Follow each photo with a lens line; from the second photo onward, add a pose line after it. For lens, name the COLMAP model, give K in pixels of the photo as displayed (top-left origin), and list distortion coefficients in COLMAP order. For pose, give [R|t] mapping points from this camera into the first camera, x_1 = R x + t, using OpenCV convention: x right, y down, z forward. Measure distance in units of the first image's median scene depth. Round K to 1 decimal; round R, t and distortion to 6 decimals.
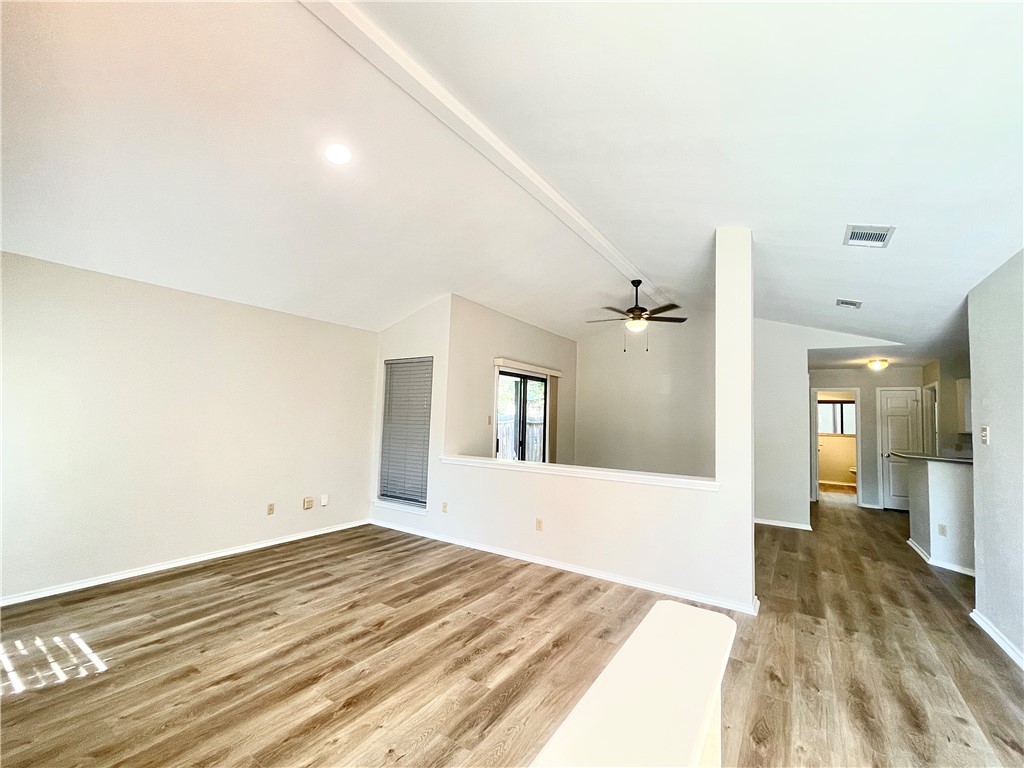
lens RADIAL K [[431.5, 0, 510.8], [0, 431.5, 387.9], [0, 0, 1]] dist [0.001290, 0.000462]
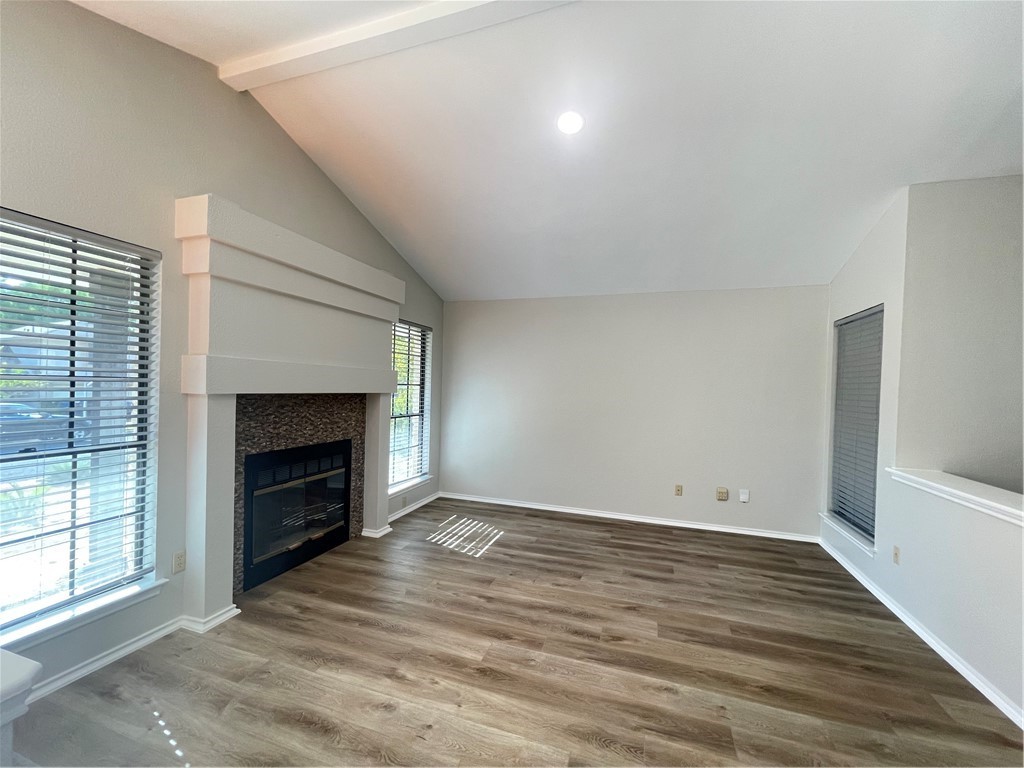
lens RADIAL K [[418.2, 0, 511.7], [0, 418.2, 389.3], [0, 0, 1]] dist [-0.001247, 0.000372]
pose [[0.265530, -0.010895, -0.964041, 0.372765], [0.047808, 0.998855, 0.001880, 0.034104], [0.962916, -0.046588, 0.265747, 0.500488]]
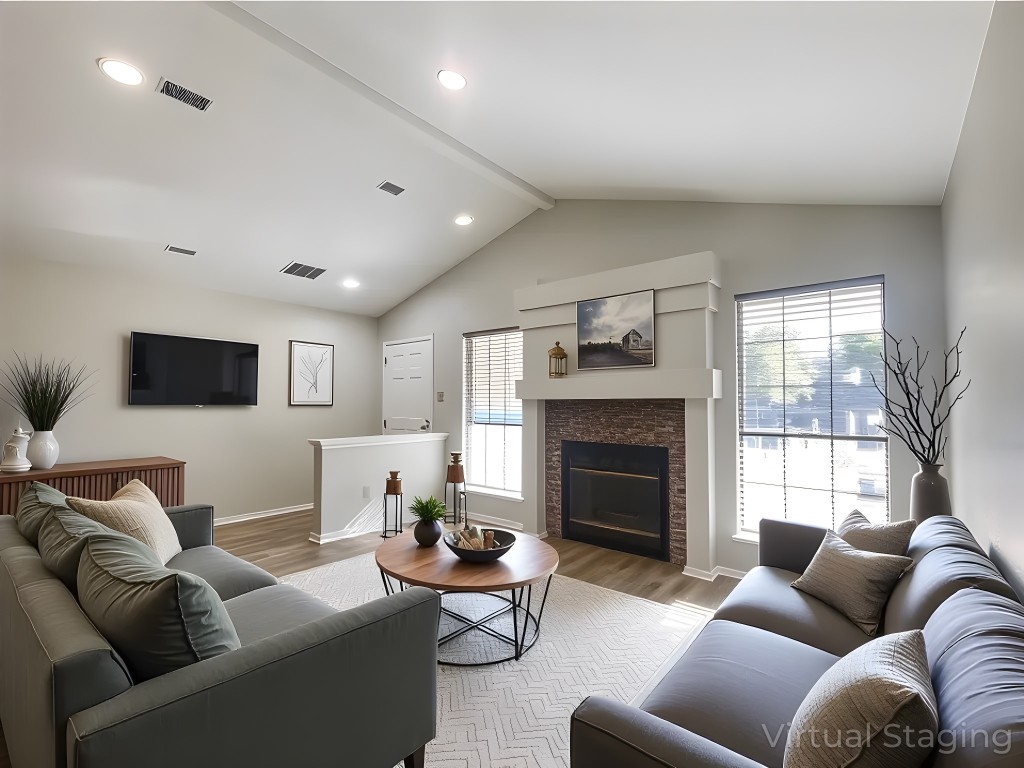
lens RADIAL K [[464.8, 0, 512.1], [0, 464.8, 390.3], [0, 0, 1]] dist [-0.000821, 0.000290]
pose [[-0.993657, -0.028768, 0.108707, -0.525743], [-0.039530, 0.994383, -0.098187, 0.131275], [-0.105272, -0.101862, -0.989213, 1.518425]]
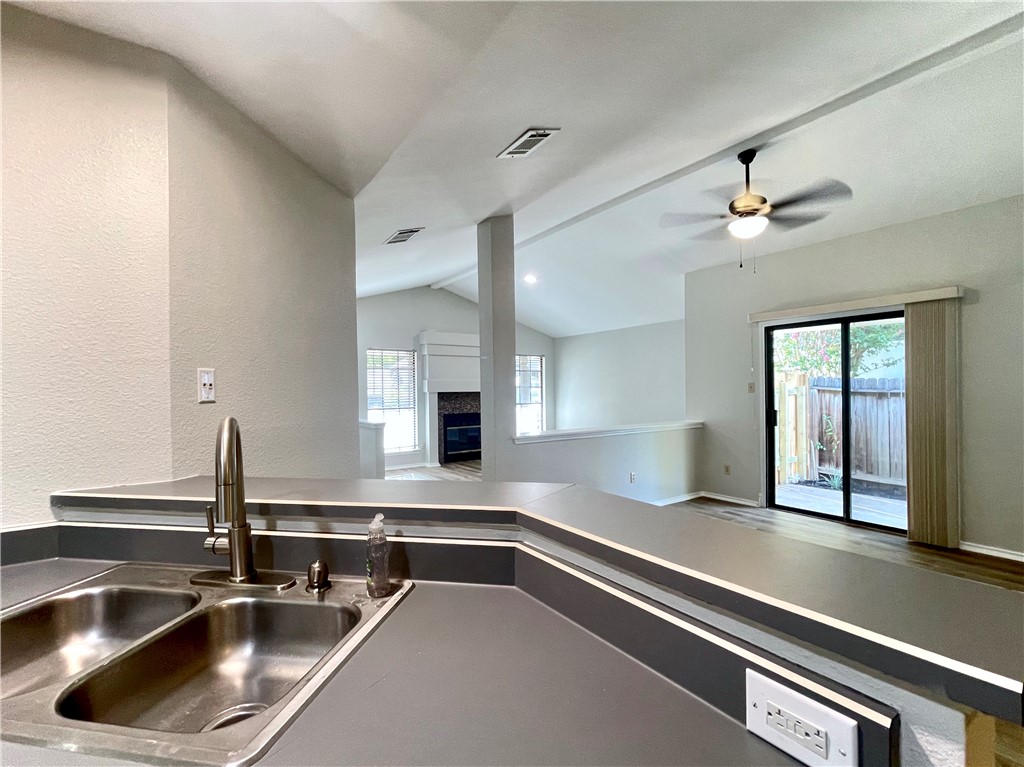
lens RADIAL K [[464.8, 0, 512.1], [0, 464.8, 389.8], [0, 0, 1]] dist [-0.000821, 0.000290]
pose [[-0.371545, -0.020726, -0.928184, 1.656988], [0.064955, 0.996721, -0.048257, 0.151833], [0.926140, -0.078220, -0.368980, 1.492116]]
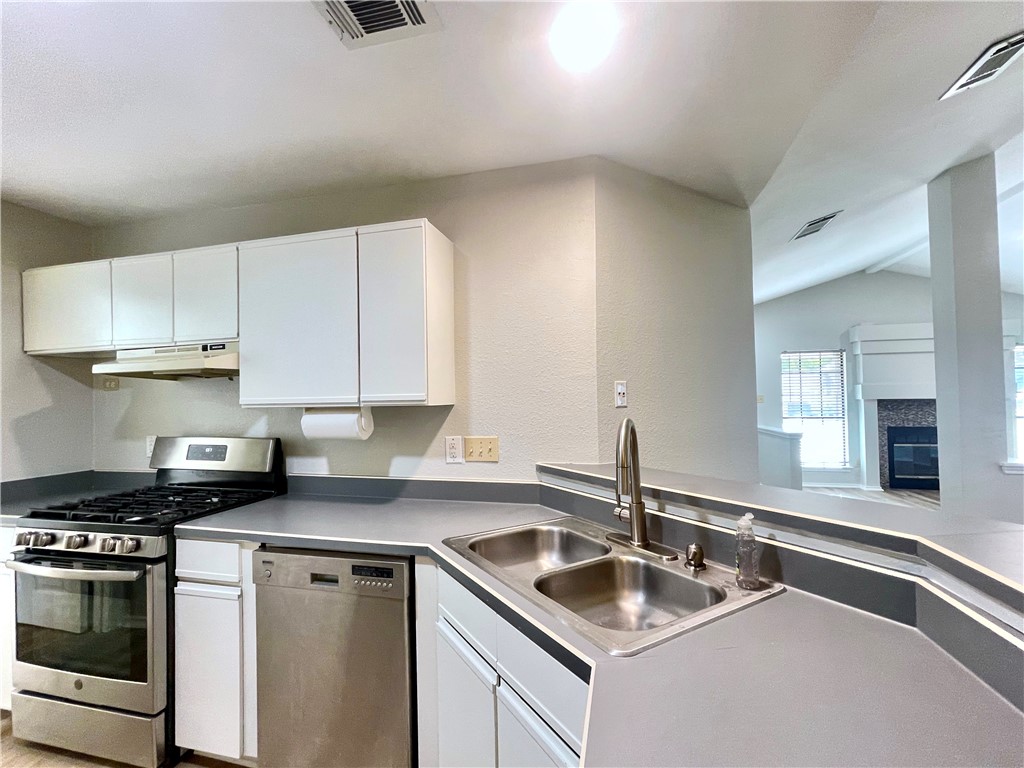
lens RADIAL K [[456.2, 0, 506.4], [0, 456.2, 389.3], [0, 0, 1]] dist [0.000790, 0.000268]
pose [[-0.944901, -0.024041, -0.326472, 1.673287], [0.008511, 0.995158, -0.097914, 0.155792], [0.327246, -0.095298, -0.940122, 1.547829]]
